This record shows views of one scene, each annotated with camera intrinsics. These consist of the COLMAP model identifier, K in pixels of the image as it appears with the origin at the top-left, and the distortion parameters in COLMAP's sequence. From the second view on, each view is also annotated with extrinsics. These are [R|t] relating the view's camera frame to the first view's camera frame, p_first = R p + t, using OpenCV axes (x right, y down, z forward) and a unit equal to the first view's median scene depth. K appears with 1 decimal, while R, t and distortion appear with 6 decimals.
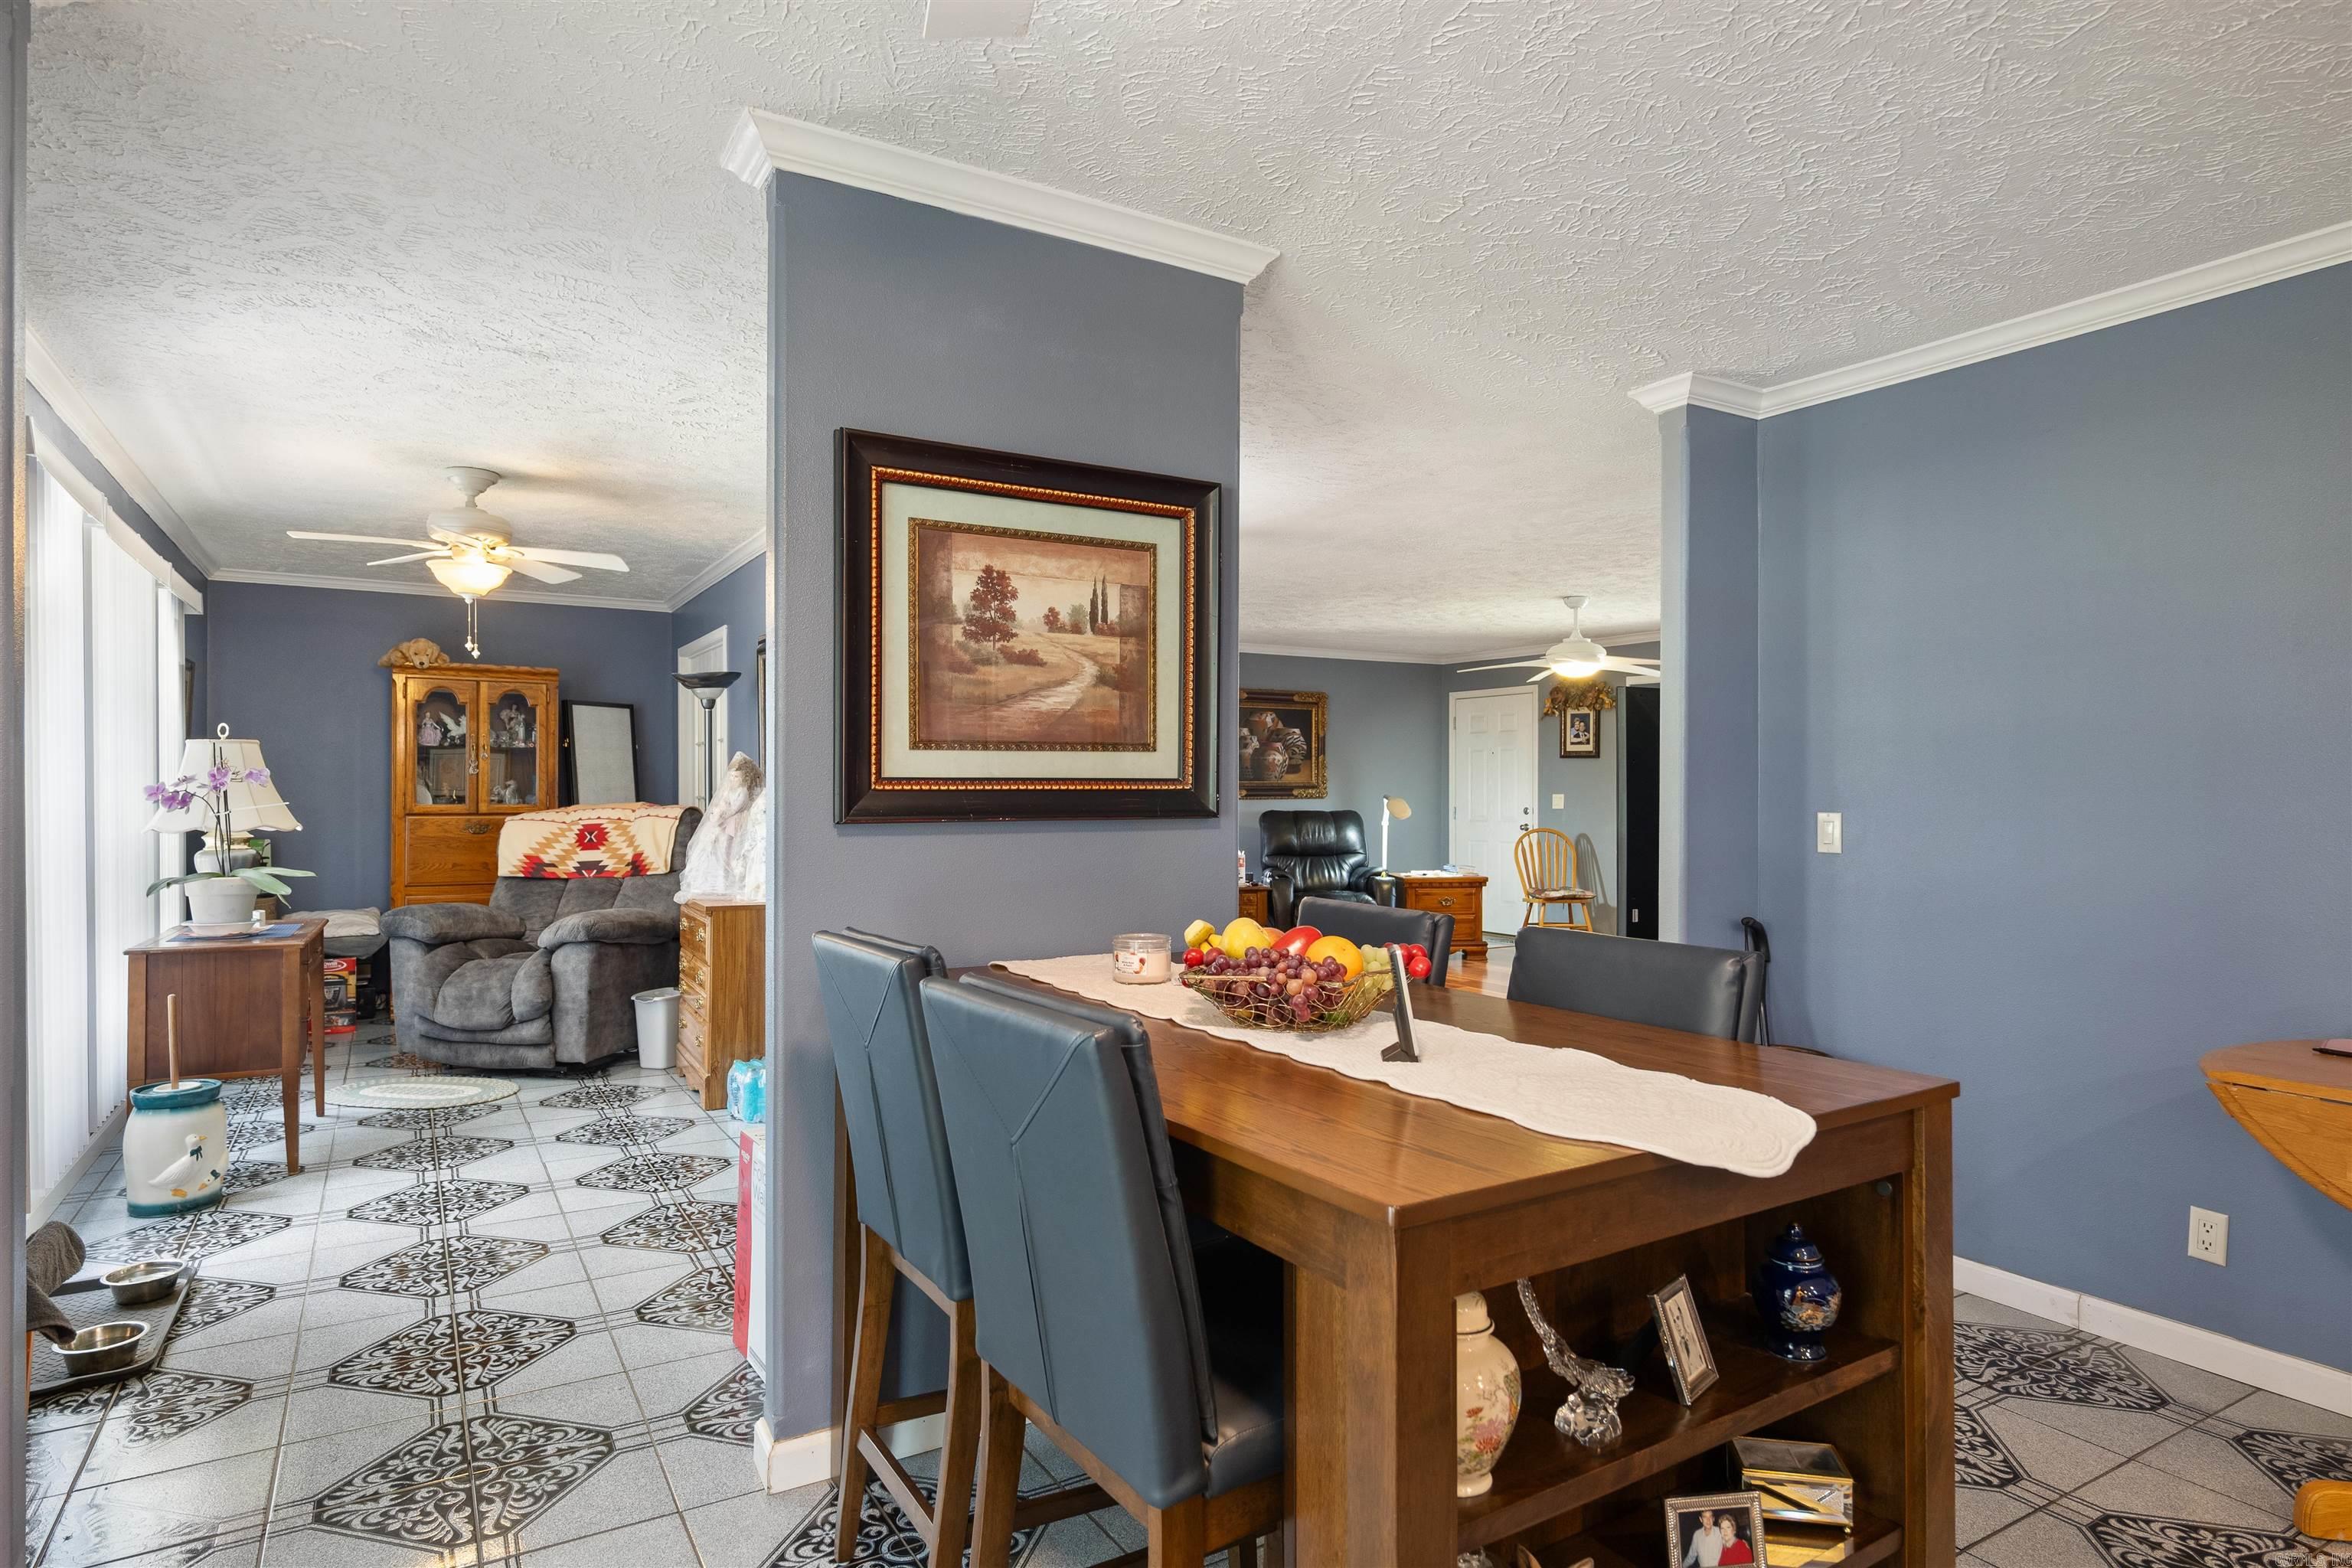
lens RADIAL K [[1292.9, 0, 1178.0], [0, 1292.9, 775.4], [0, 0, 1]] dist [0.000852, 0.000174]
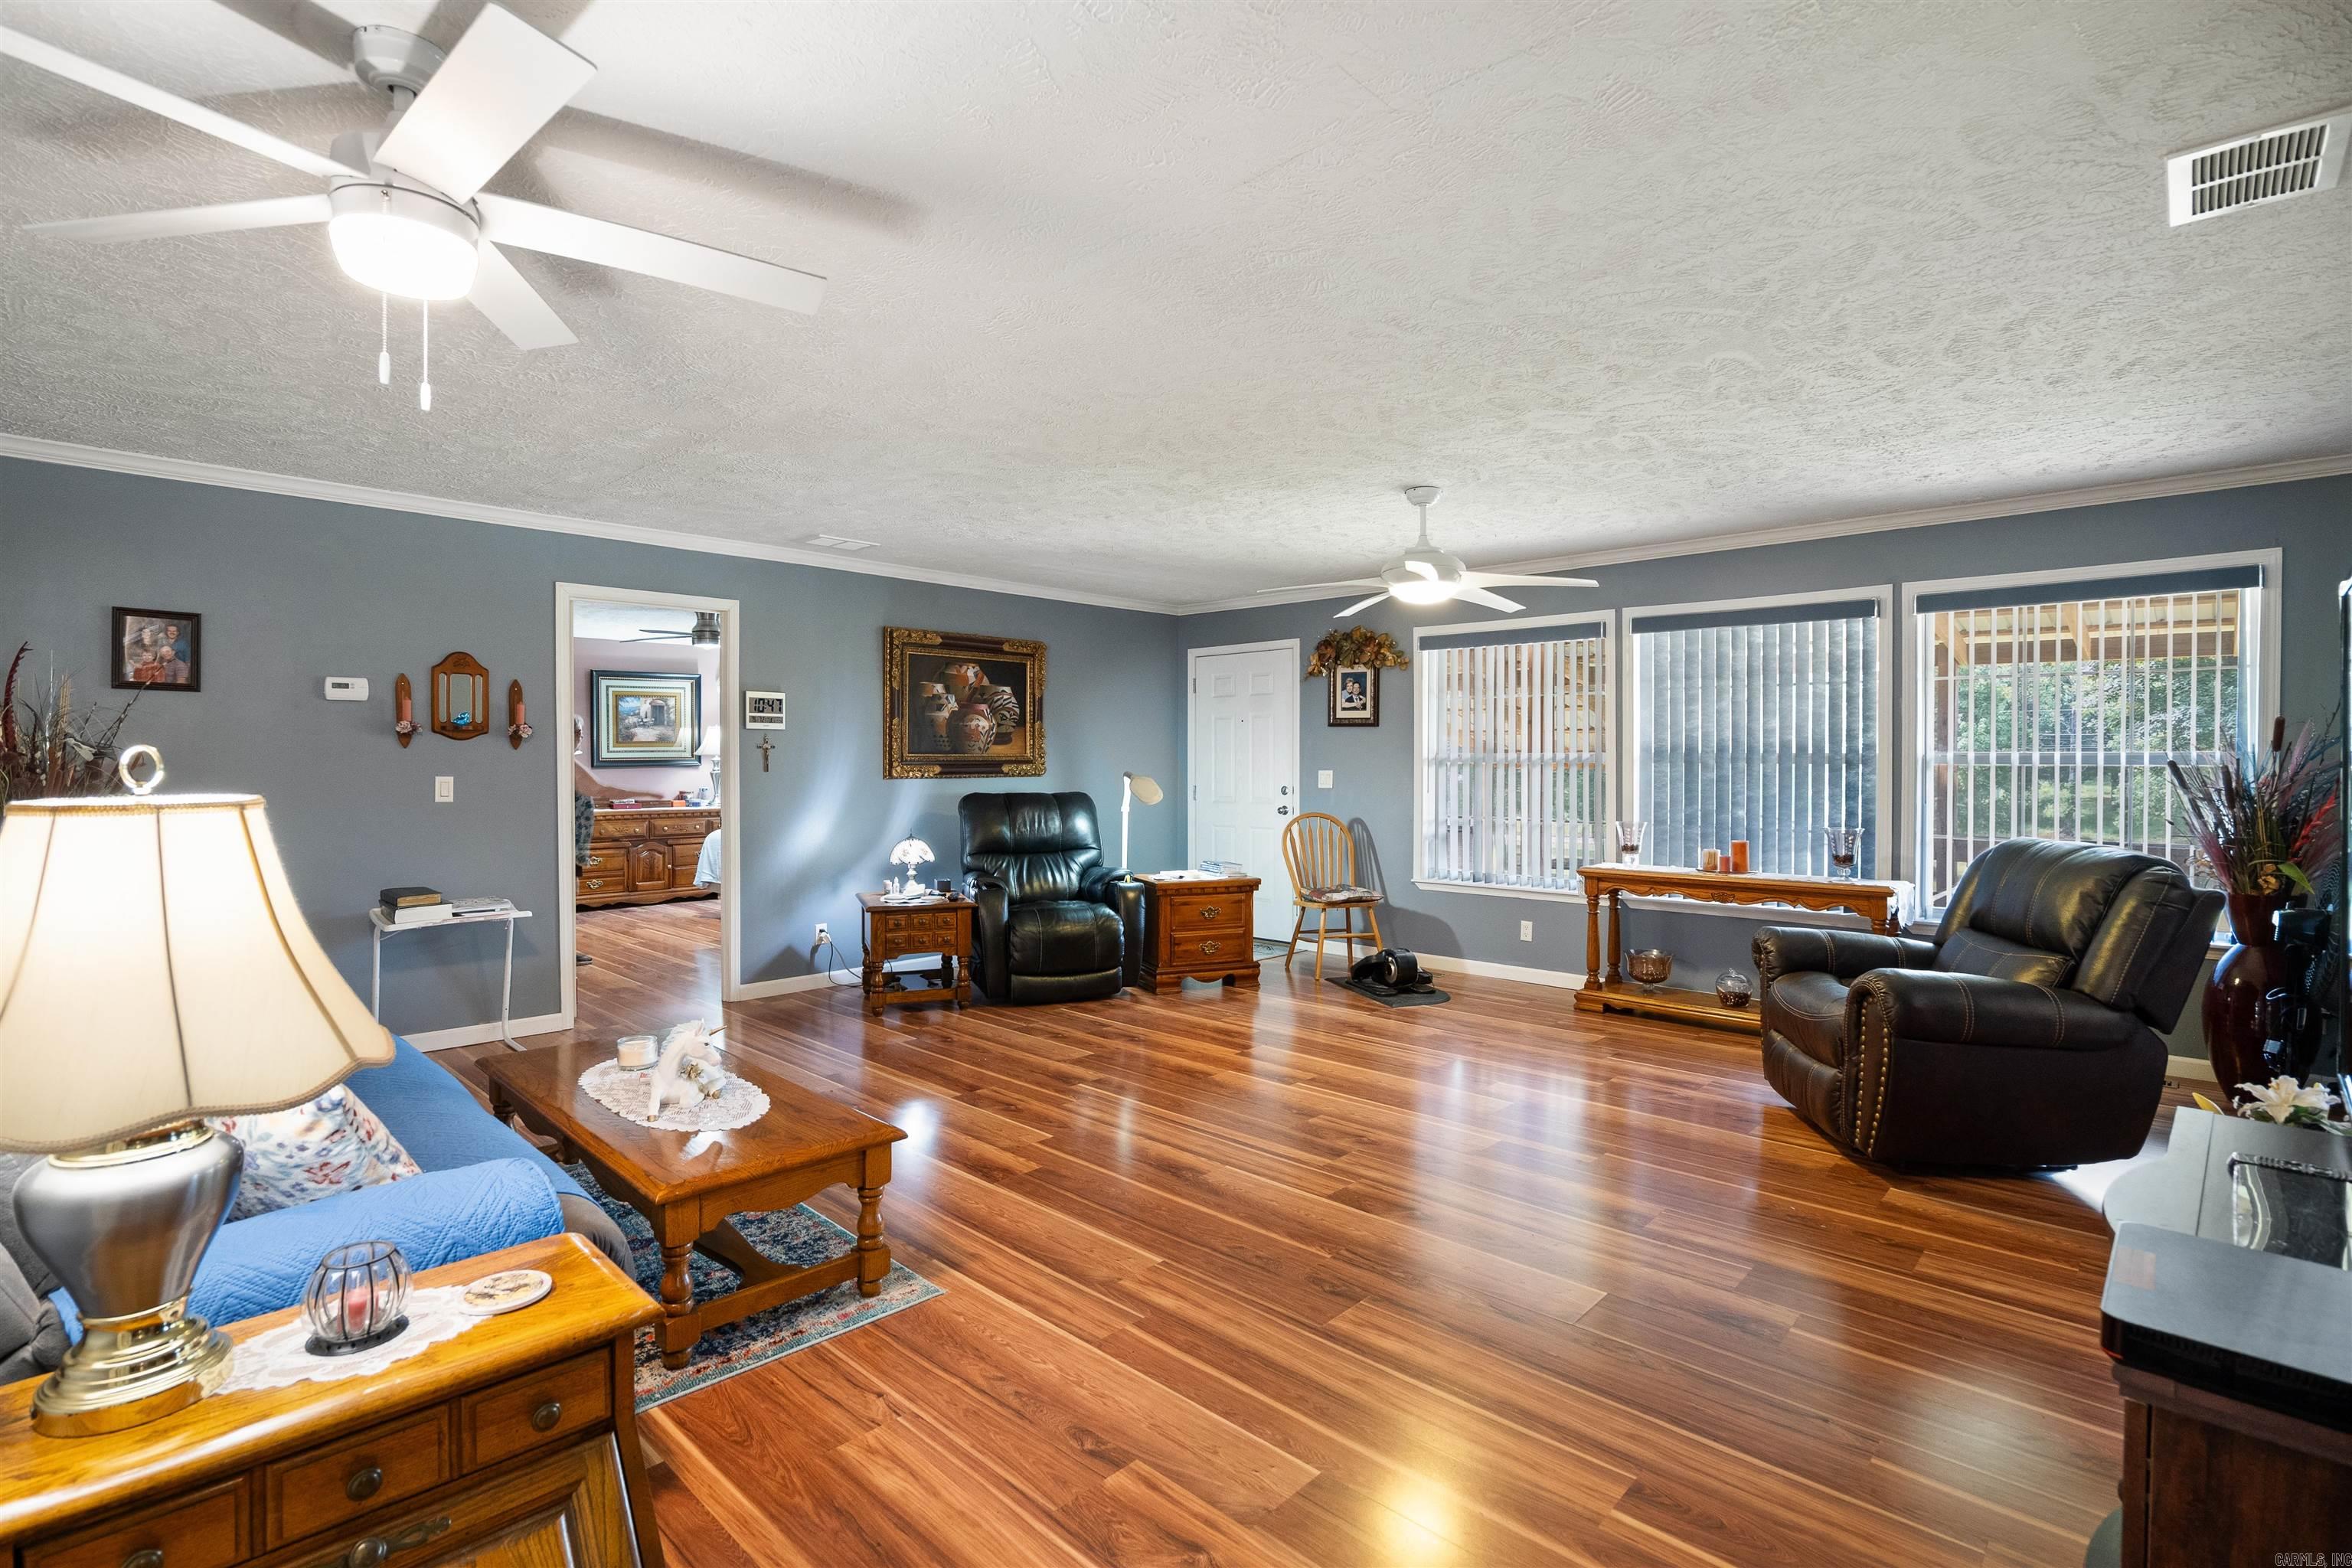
lens RADIAL K [[1102.4, 0, 1167.2], [0, 1102.4, 791.8], [0, 0, 1]] dist [-0.017218, 0.001260]
pose [[0.968151, -0.006697, 0.250276, 0.020786], [-0.002300, 0.999362, 0.035638, 0.003427], [-0.250355, -0.035079, 0.967518, 0.363988]]
